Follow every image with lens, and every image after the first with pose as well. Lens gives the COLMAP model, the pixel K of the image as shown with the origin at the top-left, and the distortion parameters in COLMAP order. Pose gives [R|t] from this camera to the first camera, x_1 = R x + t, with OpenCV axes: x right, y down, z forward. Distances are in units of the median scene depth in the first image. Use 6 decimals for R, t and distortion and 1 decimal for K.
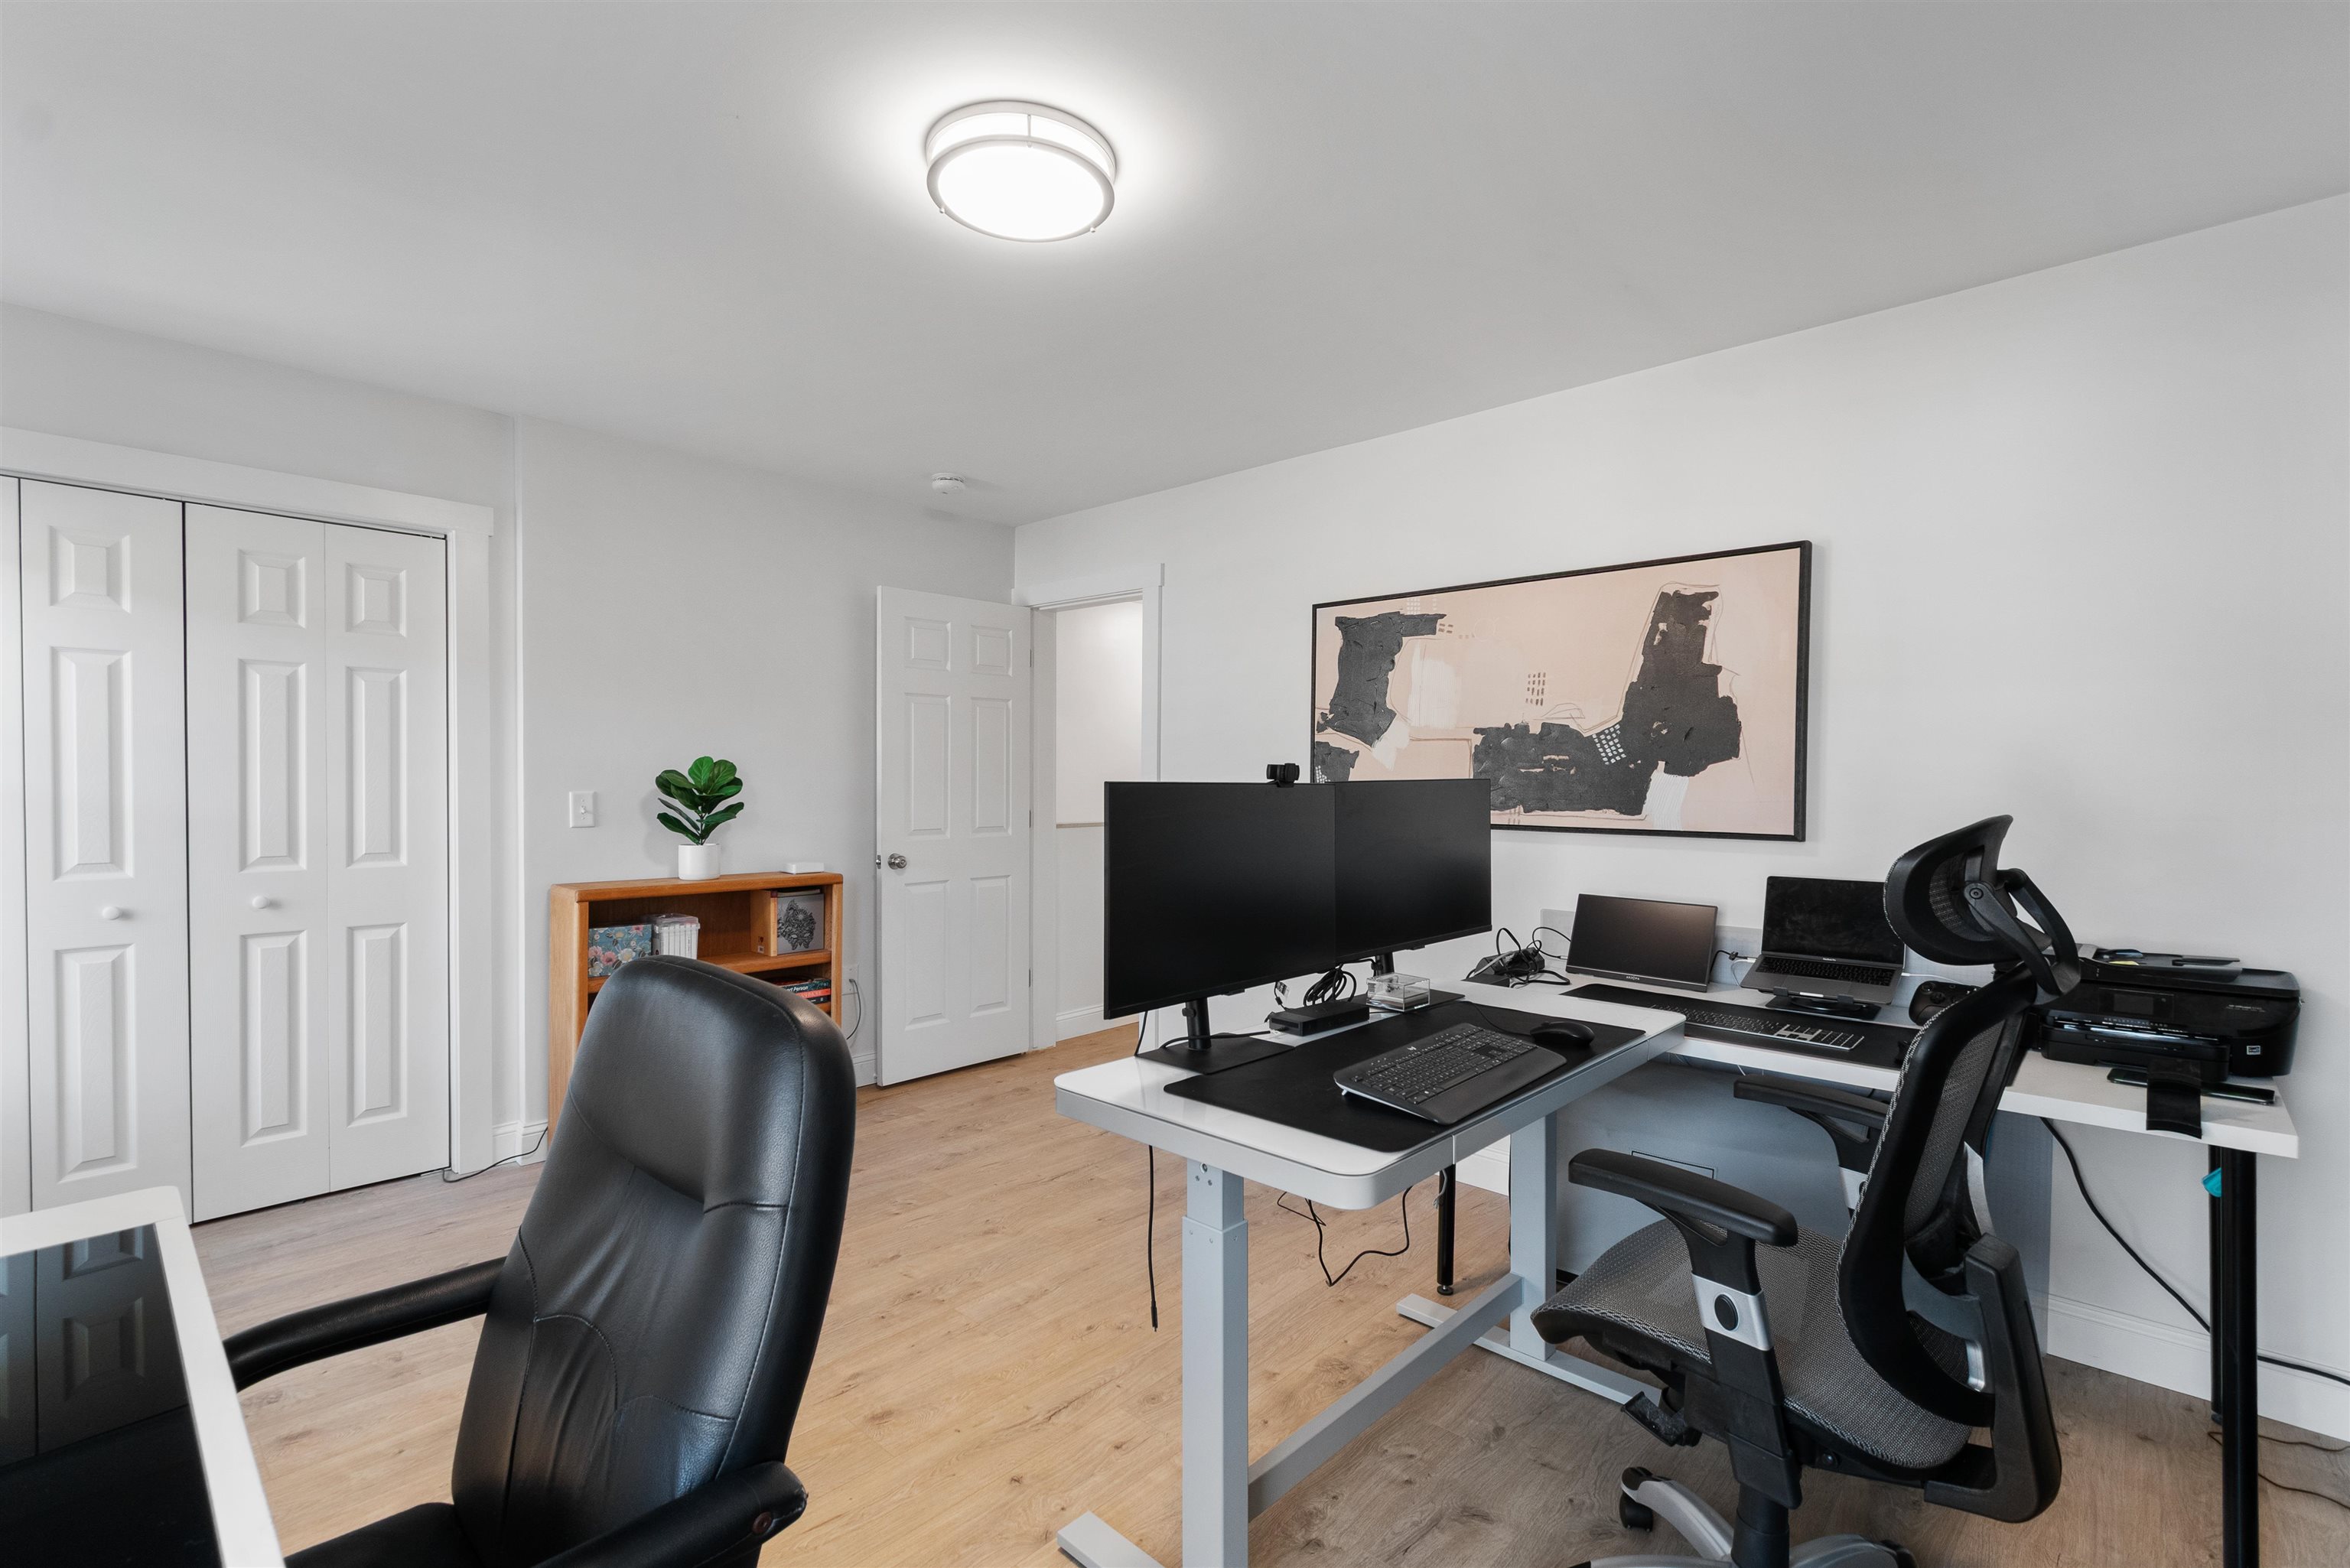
lens RADIAL K [[1044.9, 0, 1183.6], [0, 1044.9, 791.0], [0, 0, 1]] dist [-0.000577, -0.000467]
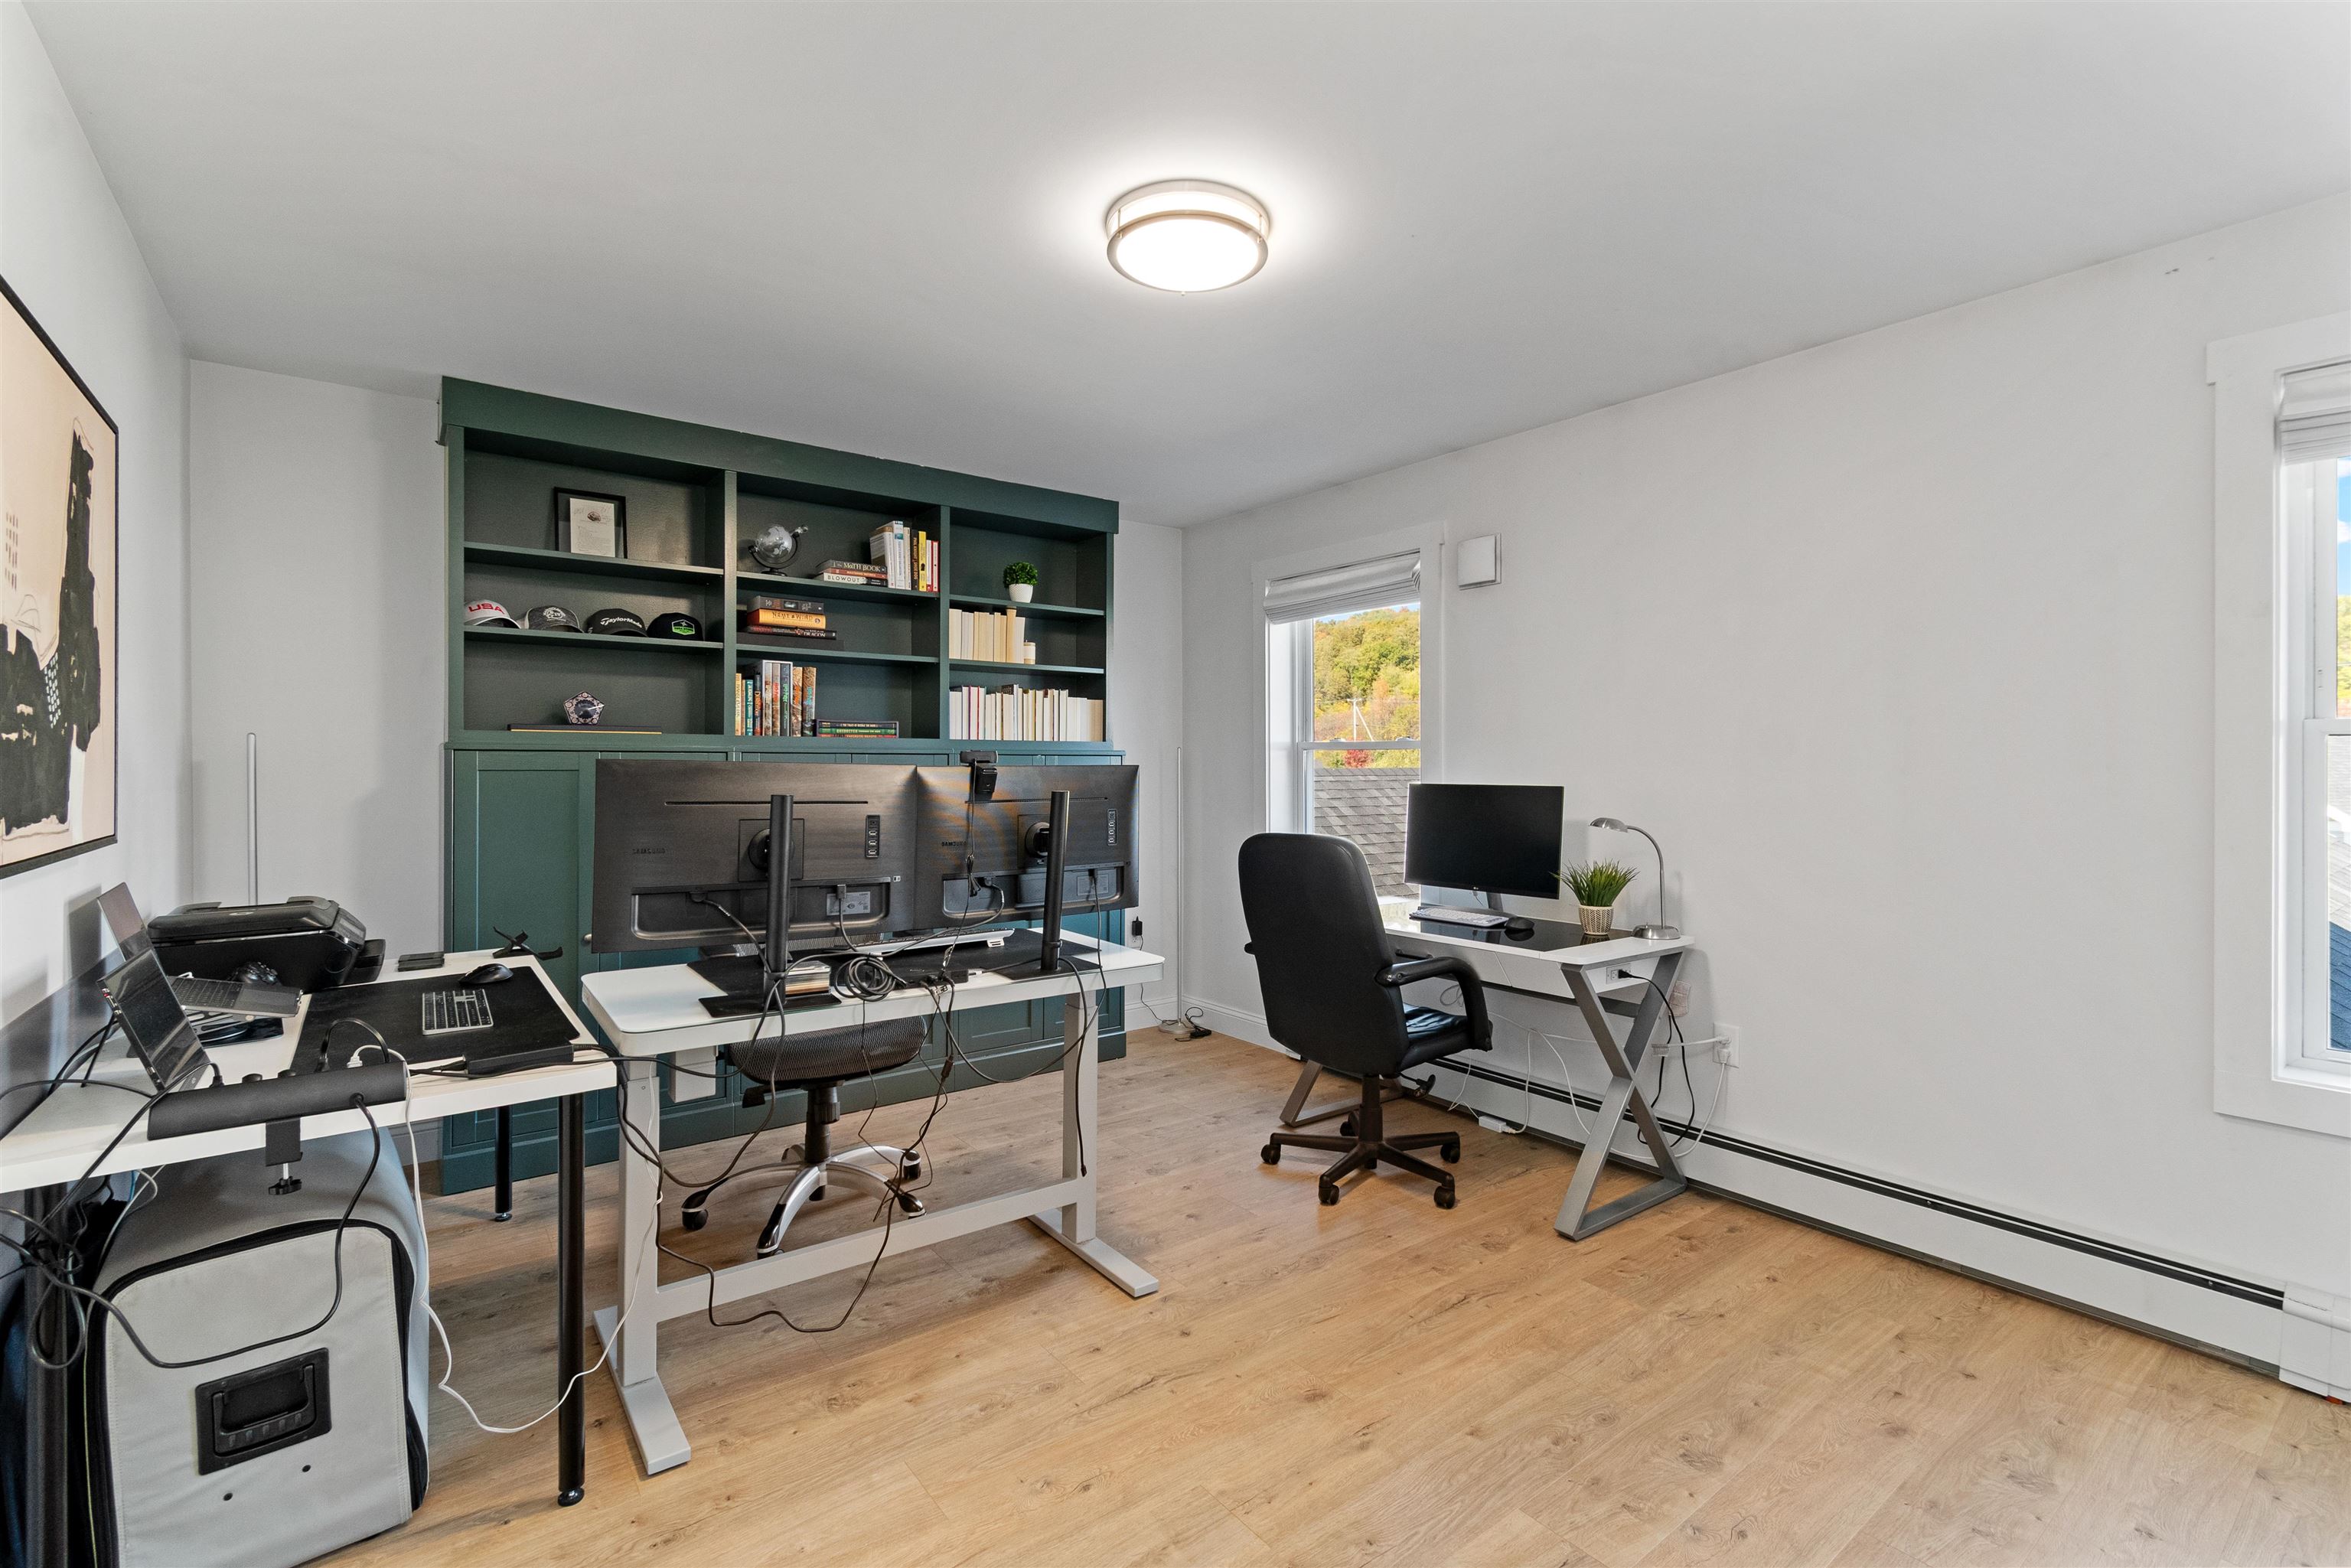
lens RADIAL K [[1039.7, 0, 1214.8], [0, 1039.7, 757.6], [0, 0, 1]] dist [-0.001443, -0.000535]
pose [[-0.989410, -0.007127, 0.144969, -0.227798], [-0.006177, 0.999956, 0.007001, -0.017580], [-0.145013, 0.006031, -0.989411, 1.366645]]
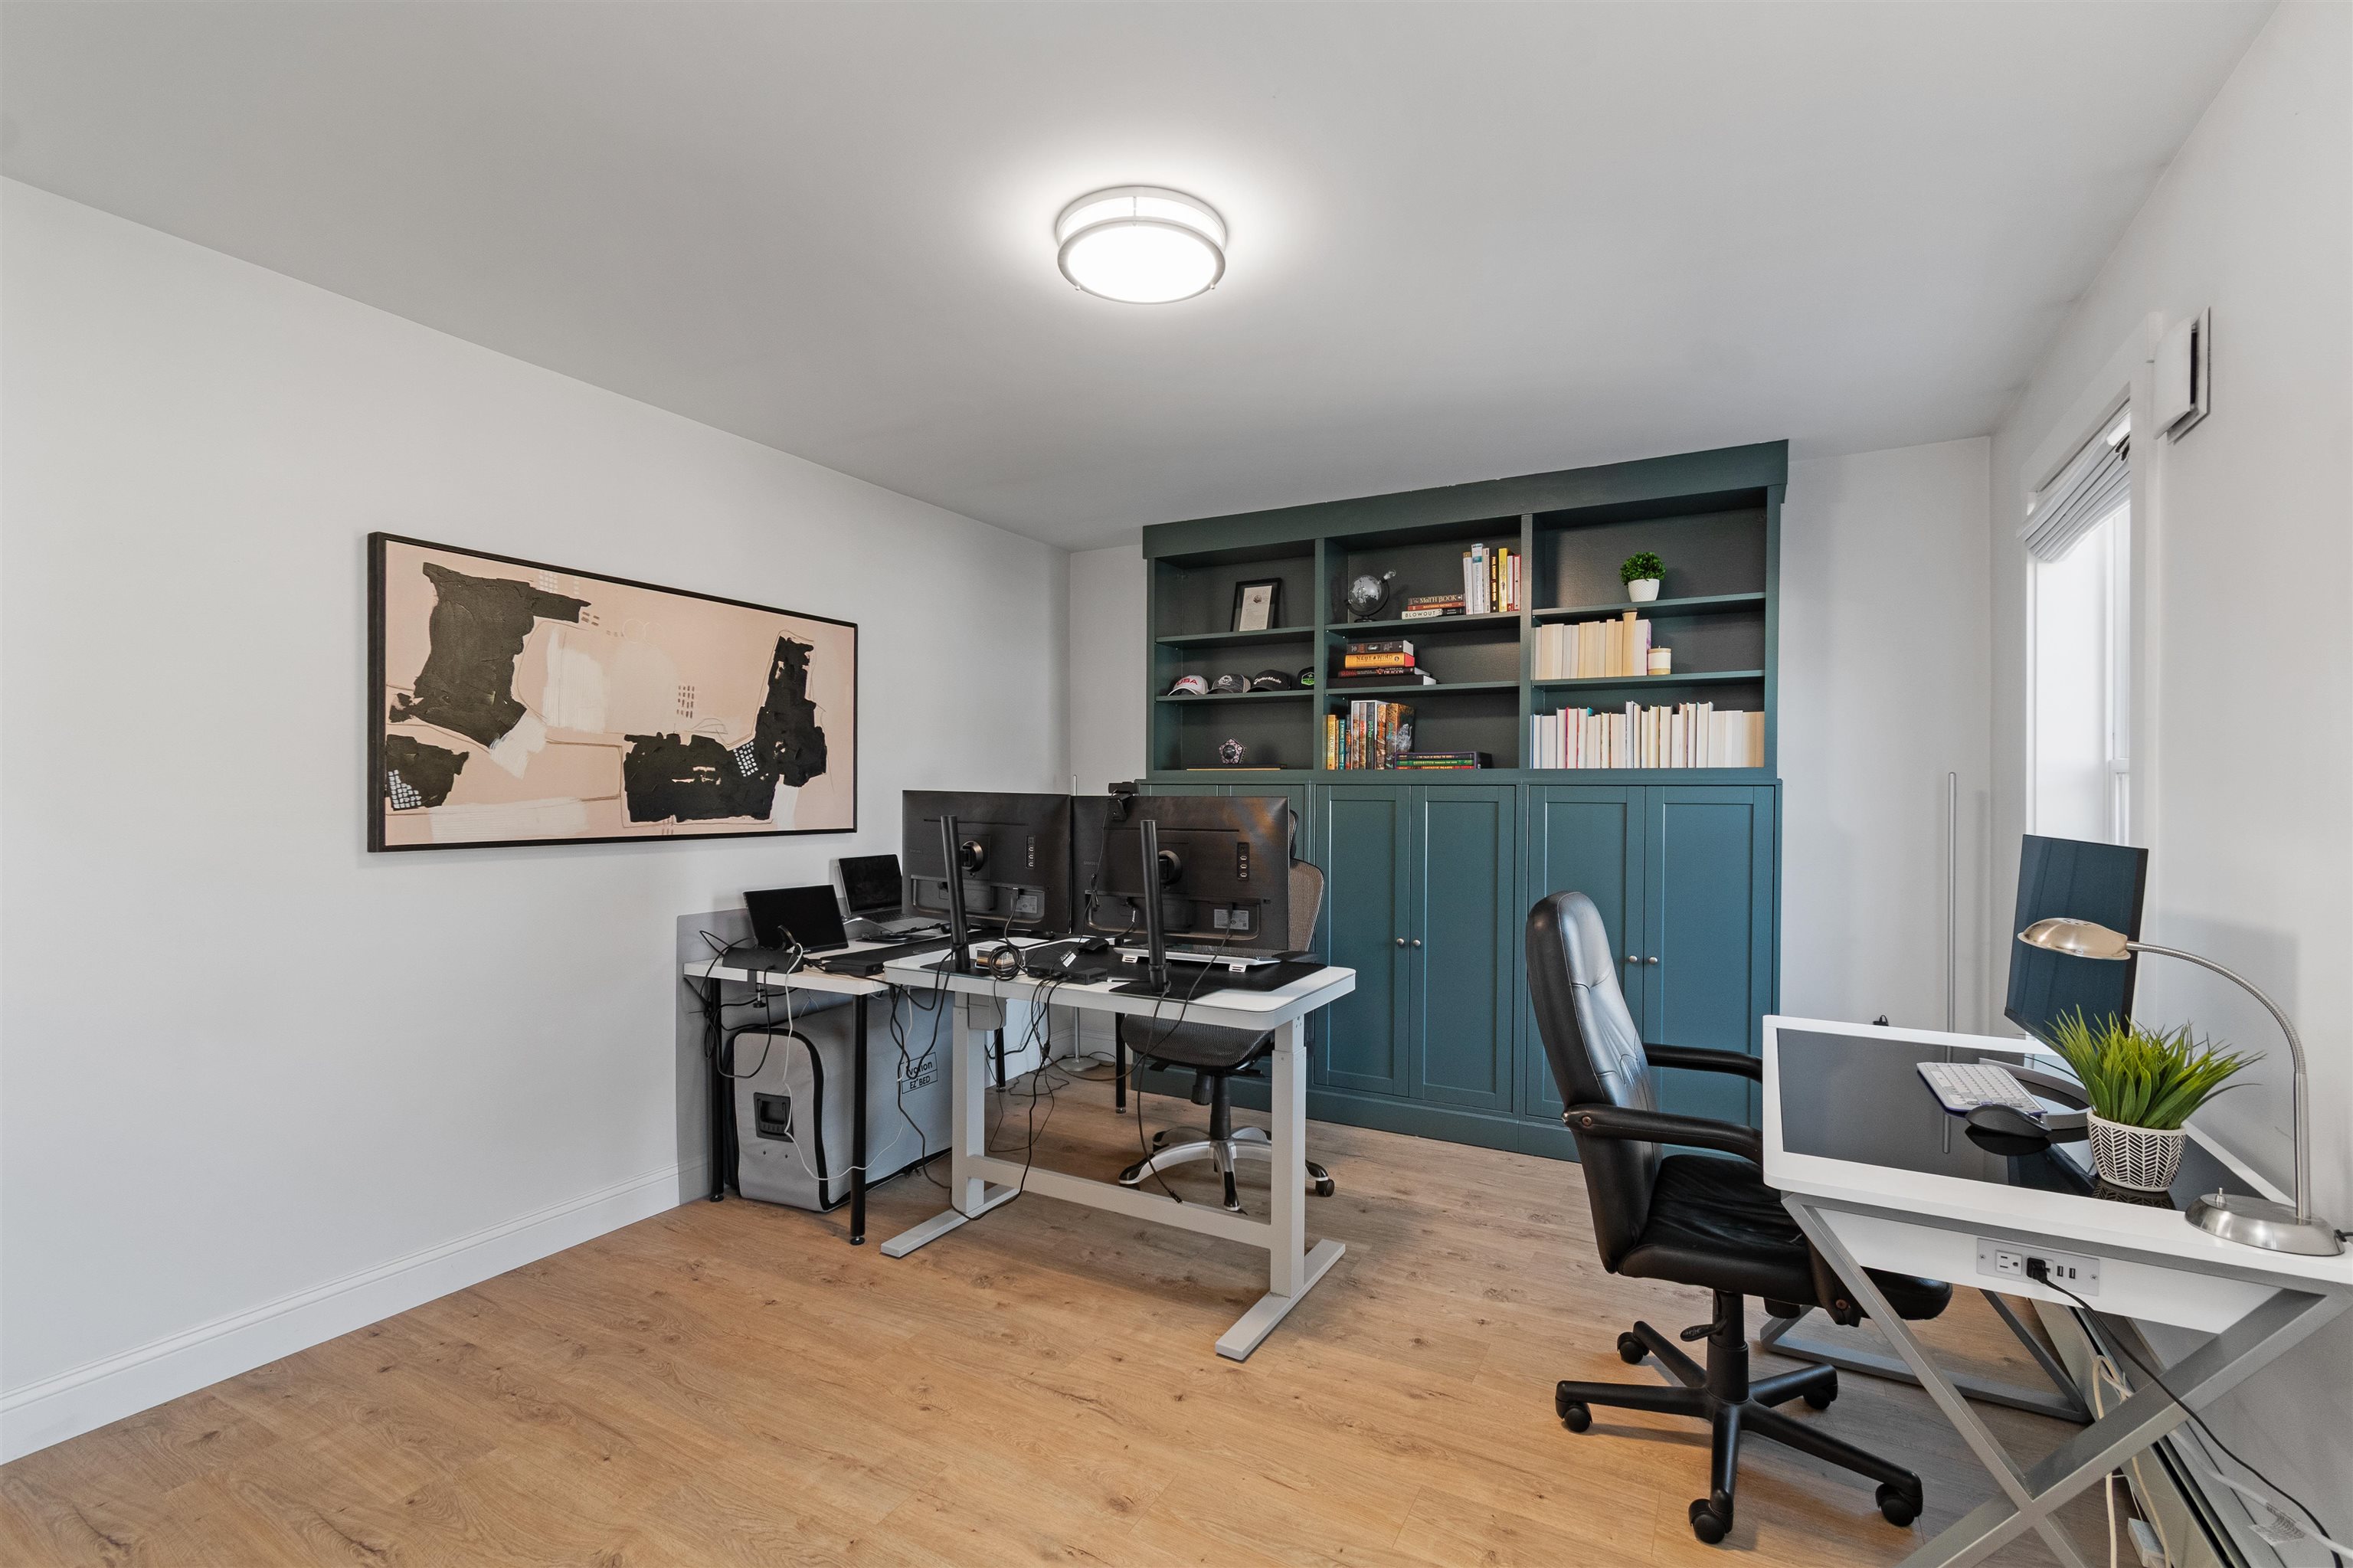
lens RADIAL K [[1067.1, 0, 1186.6], [0, 1067.1, 792.1], [0, 0, 1]] dist [-0.001451, -0.000552]
pose [[-0.256915, -0.008514, 0.966396, -0.809417], [0.005009, 0.999936, 0.010141, -0.016921], [-0.966421, 0.007446, -0.256856, 0.801347]]
